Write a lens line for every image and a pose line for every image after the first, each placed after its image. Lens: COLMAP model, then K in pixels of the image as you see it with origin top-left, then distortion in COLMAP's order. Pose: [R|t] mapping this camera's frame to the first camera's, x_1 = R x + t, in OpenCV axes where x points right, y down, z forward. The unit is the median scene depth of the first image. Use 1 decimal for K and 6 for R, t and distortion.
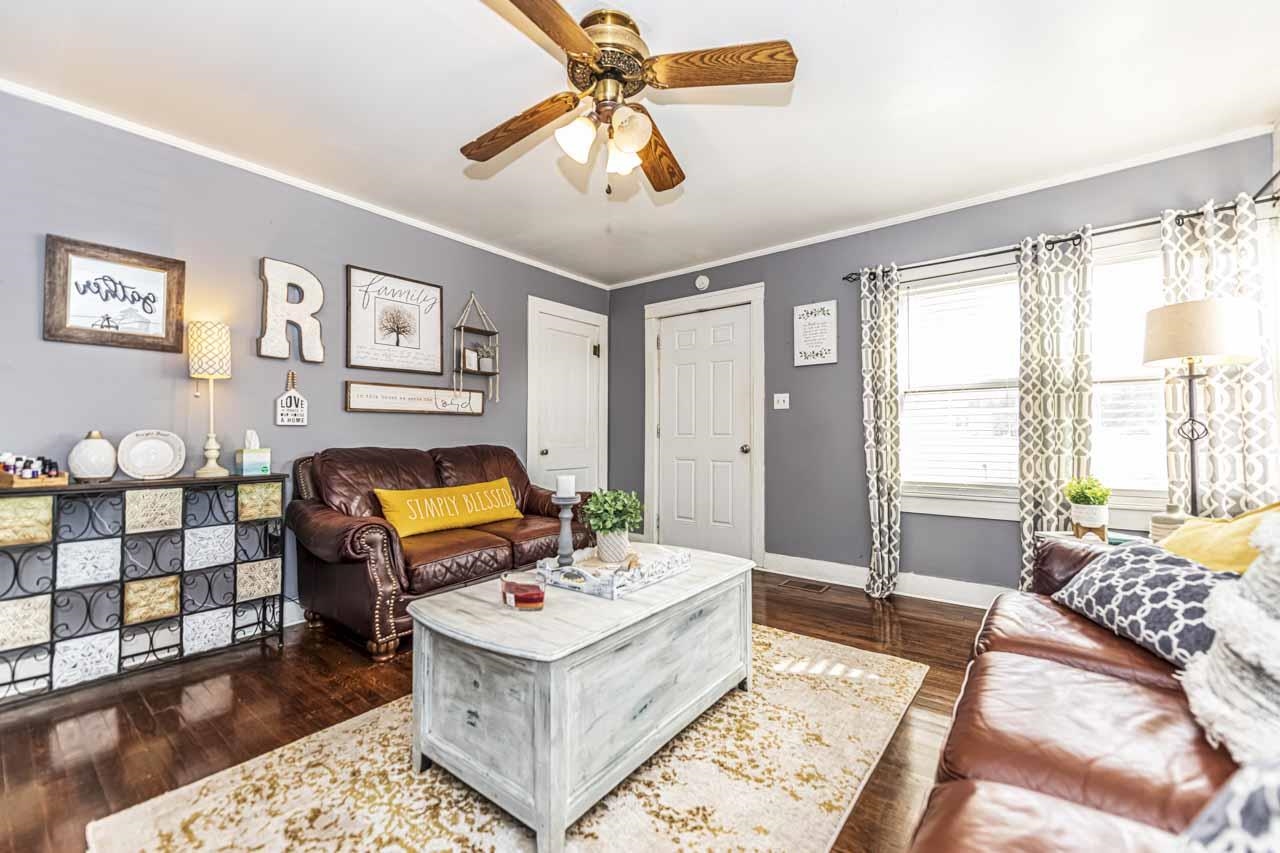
lens RADIAL K [[527.9, 0, 643.3], [0, 527.9, 425.1], [0, 0, 1]] dist [0.014068, -0.002537]
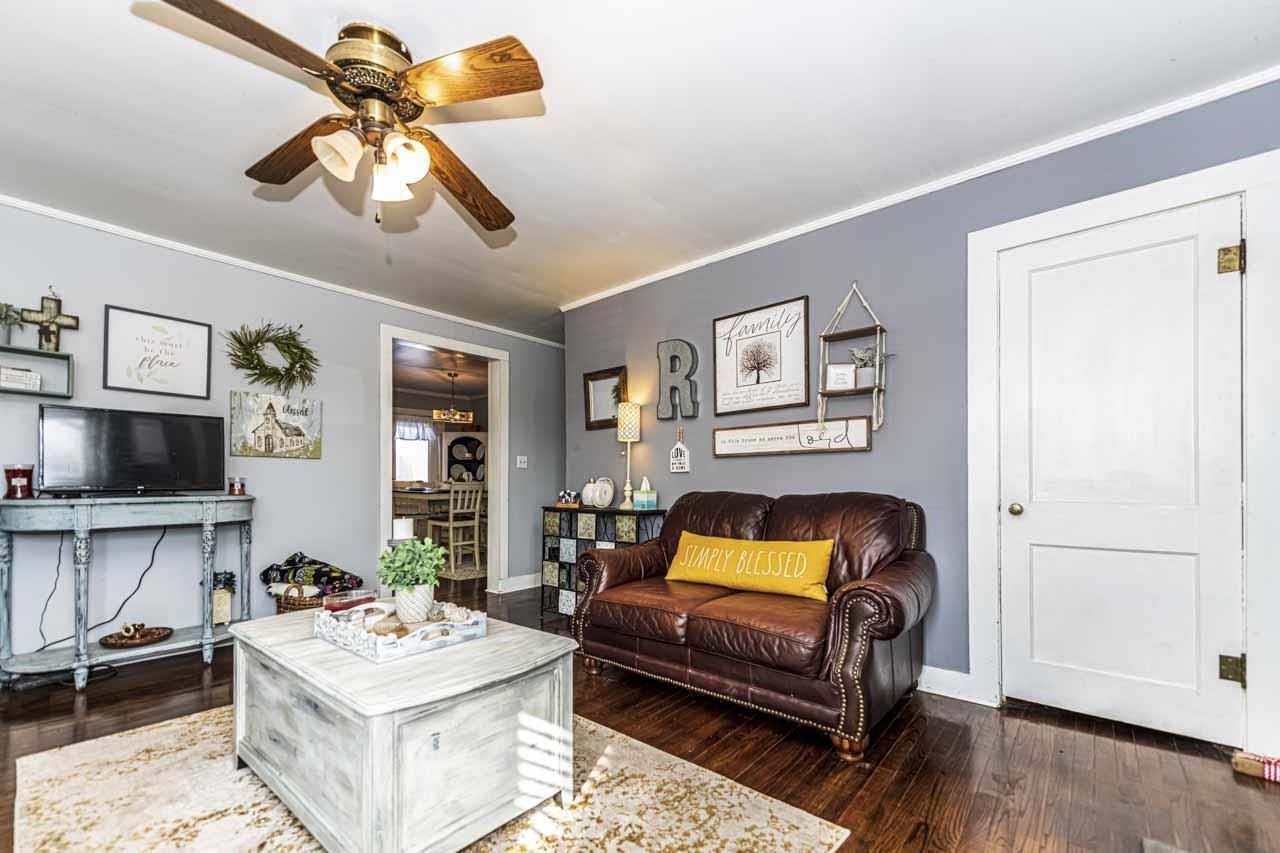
lens RADIAL K [[527.9, 0, 641.5], [0, 527.9, 483.7], [0, 0, 1]] dist [0.014068, -0.002537]
pose [[-0.051690, 0.002252, -0.998661, 0.491080], [0.024685, 0.999695, 0.000976, 0.020935], [0.998358, -0.024602, -0.051730, 0.869833]]
